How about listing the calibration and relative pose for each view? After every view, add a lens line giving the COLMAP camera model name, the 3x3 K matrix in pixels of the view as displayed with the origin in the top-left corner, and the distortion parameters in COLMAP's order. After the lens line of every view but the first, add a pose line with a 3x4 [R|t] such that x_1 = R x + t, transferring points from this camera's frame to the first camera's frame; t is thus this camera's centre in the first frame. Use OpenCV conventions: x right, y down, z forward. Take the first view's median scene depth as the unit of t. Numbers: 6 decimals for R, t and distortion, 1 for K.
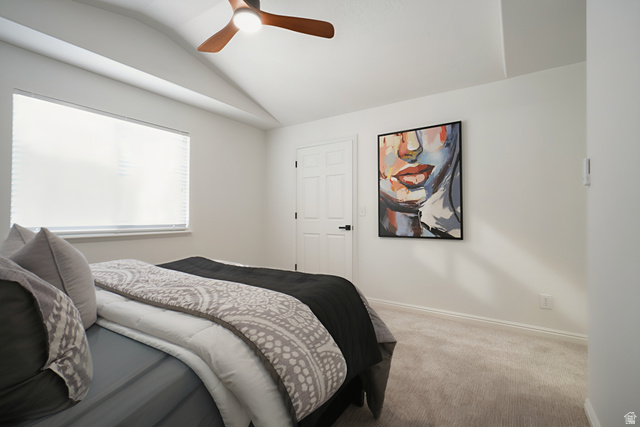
lens RADIAL K [[291.0, 0, 319.0], [0, 291.0, 214.0], [0, 0, 1]] dist [-0.000765, -0.000080]
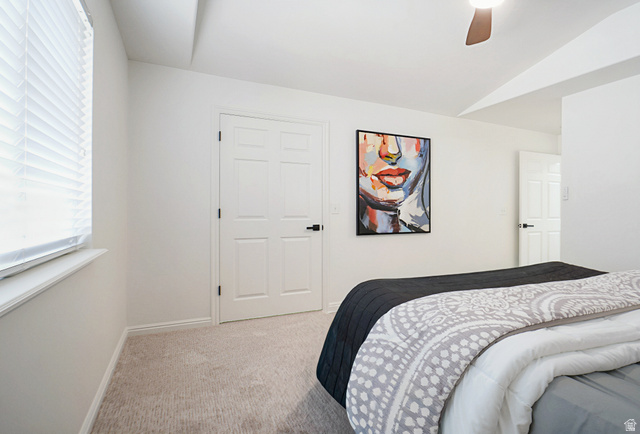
lens RADIAL K [[325.3, 0, 319.9], [0, 325.3, 215.2], [0, 0, 1]] dist [0.000523, -0.000127]
pose [[0.514008, -0.005775, 0.857766, -0.863817], [-0.007957, 0.999902, 0.011500, -0.000682], [-0.857748, -0.012736, 0.513912, 0.606775]]
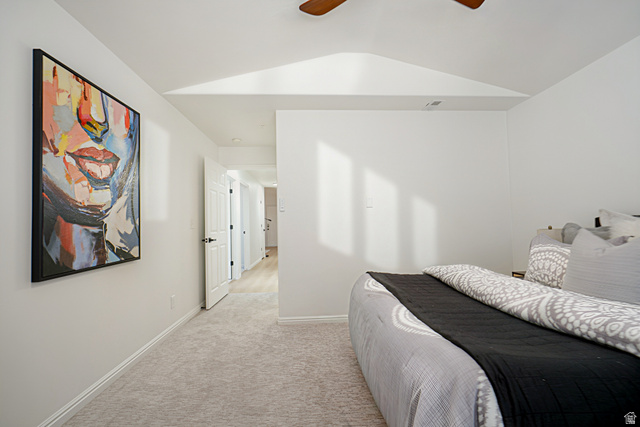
lens RADIAL K [[352.4, 0, 318.2], [0, 352.4, 209.7], [0, 0, 1]] dist [-0.002154, 0.000904]
pose [[-0.668386, 0.040342, 0.742719, -0.511329], [0.014542, 0.999046, -0.041178, -0.001196], [-0.743672, -0.016722, -0.668336, 1.144003]]
